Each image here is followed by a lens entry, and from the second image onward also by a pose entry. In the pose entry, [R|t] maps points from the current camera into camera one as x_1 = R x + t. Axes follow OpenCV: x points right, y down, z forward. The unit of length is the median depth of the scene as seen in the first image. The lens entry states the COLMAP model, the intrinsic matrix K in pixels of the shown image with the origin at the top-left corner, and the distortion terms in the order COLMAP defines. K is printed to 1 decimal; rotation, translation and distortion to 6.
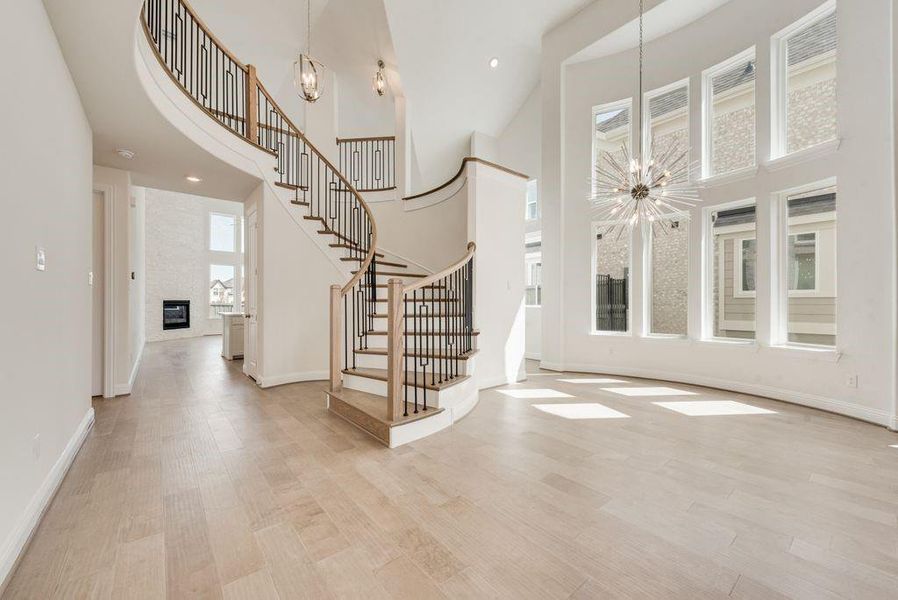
lens RADIAL K [[350.4, 0, 447.3], [0, 350.4, 296.6], [0, 0, 1]] dist [0.015691, -0.002717]
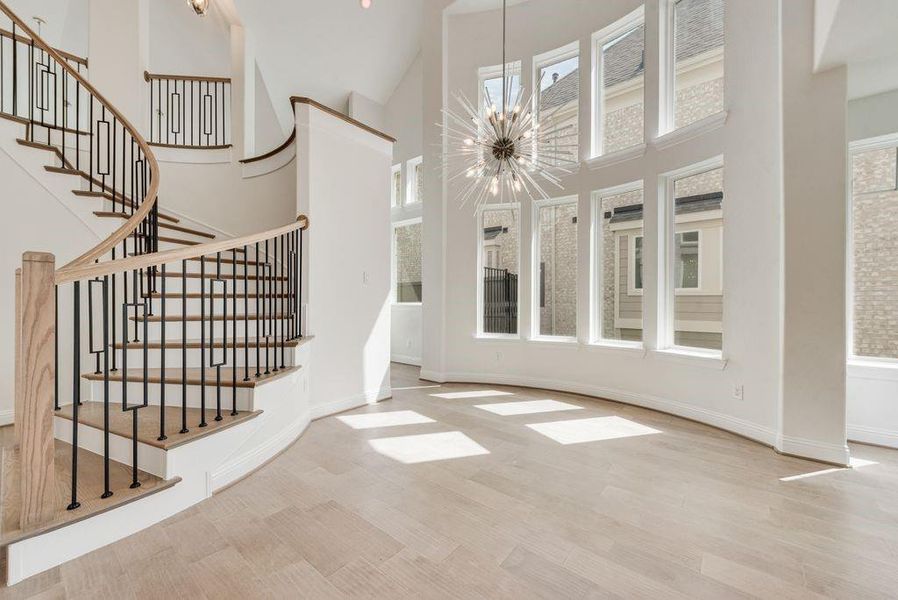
lens RADIAL K [[350.4, 0, 445.5], [0, 350.4, 293.7], [0, 0, 1]] dist [0.015691, -0.002717]
pose [[0.982152, 0.006522, 0.187976, 0.181473], [-0.006516, 0.999979, -0.000652, 0.003589], [-0.187976, -0.000585, 0.982173, 0.189104]]
